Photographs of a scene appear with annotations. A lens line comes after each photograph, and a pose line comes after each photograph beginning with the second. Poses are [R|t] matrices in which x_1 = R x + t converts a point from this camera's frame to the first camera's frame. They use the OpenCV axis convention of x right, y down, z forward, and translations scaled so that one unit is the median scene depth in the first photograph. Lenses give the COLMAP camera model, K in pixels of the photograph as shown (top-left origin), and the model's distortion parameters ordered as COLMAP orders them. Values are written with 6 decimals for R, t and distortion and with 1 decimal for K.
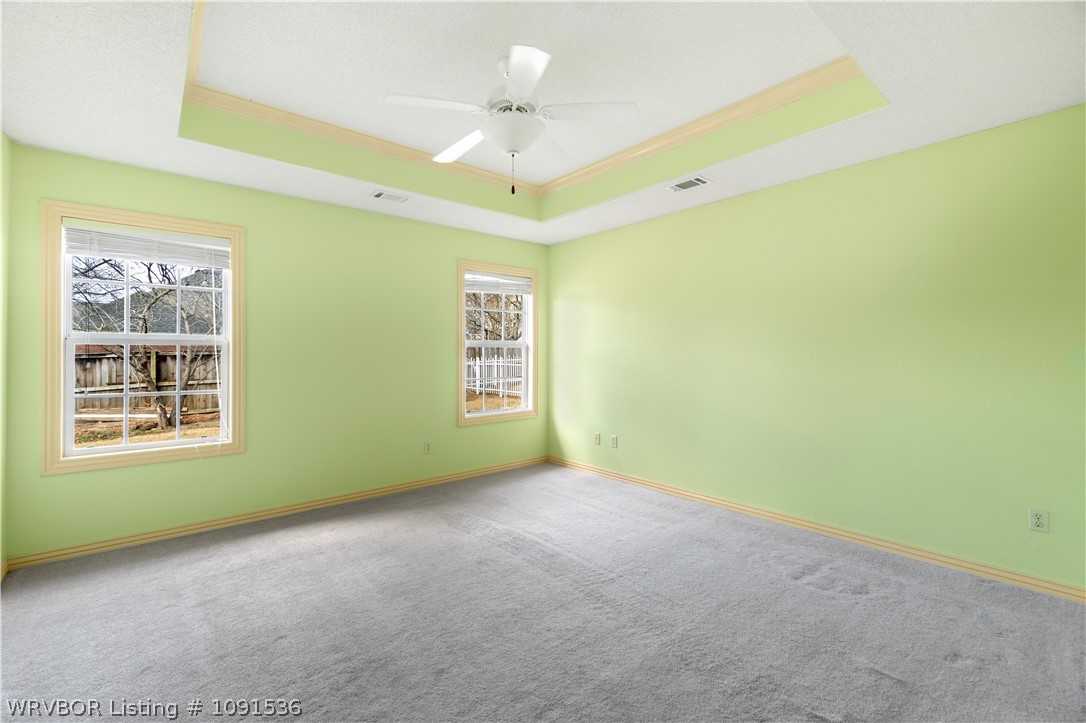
lens RADIAL K [[469.4, 0, 543.9], [0, 469.4, 349.9], [0, 0, 1]] dist [-0.004475, -0.000211]
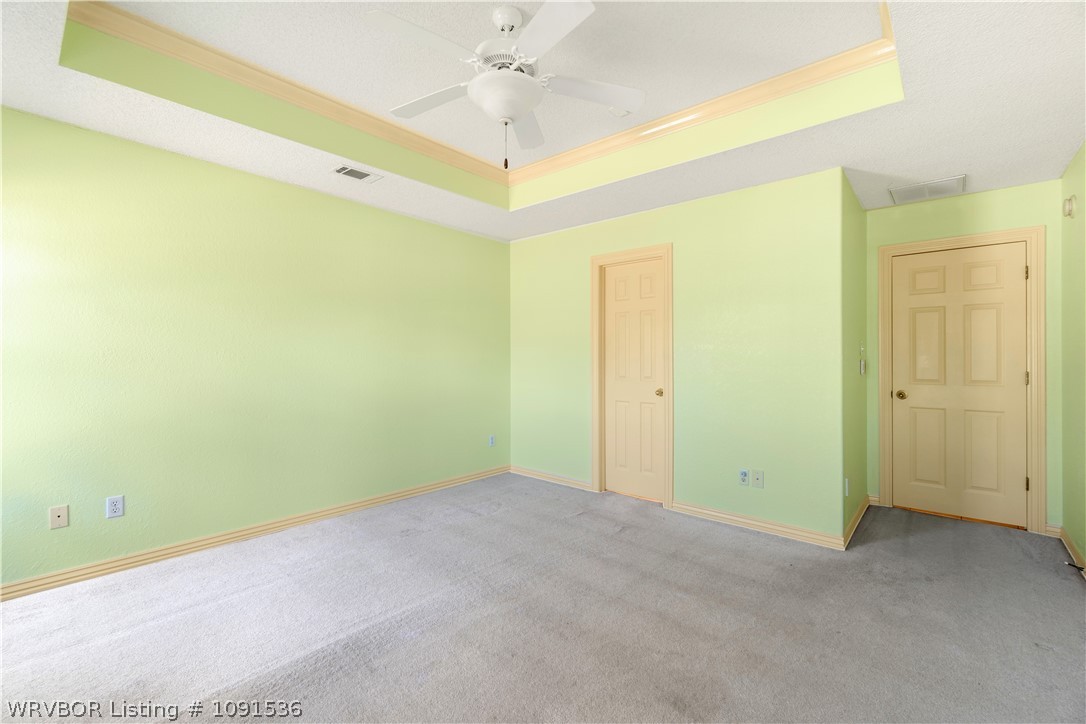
lens RADIAL K [[469.4, 0, 543.9], [0, 469.4, 350.4], [0, 0, 1]] dist [-0.004475, -0.000211]
pose [[-0.146536, 0.009752, 0.989157, -0.751287], [-0.012679, 0.999851, -0.011736, 0.005149], [-0.989124, -0.014261, -0.146390, 0.861545]]
